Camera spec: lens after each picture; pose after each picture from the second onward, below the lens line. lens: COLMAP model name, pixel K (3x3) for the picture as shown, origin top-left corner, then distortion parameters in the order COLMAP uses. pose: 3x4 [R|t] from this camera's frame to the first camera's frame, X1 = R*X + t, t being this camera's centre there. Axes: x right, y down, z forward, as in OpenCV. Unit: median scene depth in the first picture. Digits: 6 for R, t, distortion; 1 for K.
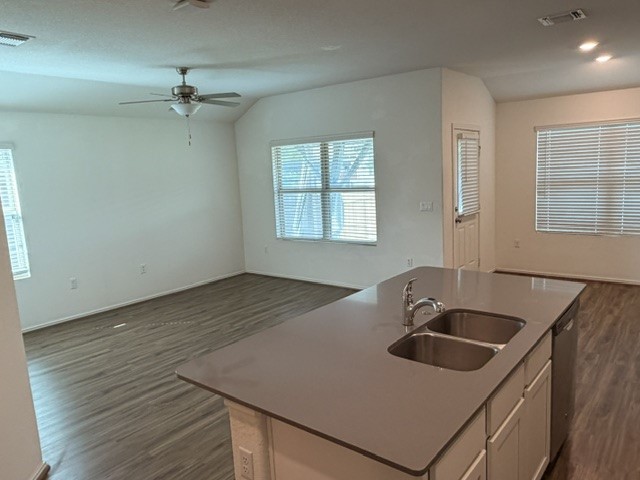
lens RADIAL K [[479.0, 0, 320.0], [0, 479.0, 240.0], [0, 0, 1]] dist [-0.003019, 0.001920]
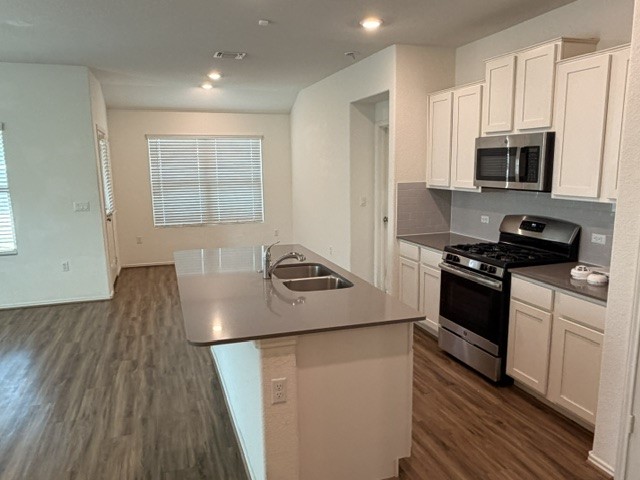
lens RADIAL K [[479.0, 0, 320.0], [0, 479.0, 240.0], [0, 0, 1]] dist [-0.003019, 0.001920]
pose [[0.530074, -0.092796, 0.842859, -0.317199], [0.115168, 0.992662, 0.036859, 0.016618], [-0.840094, 0.077533, 0.536871, 0.068233]]
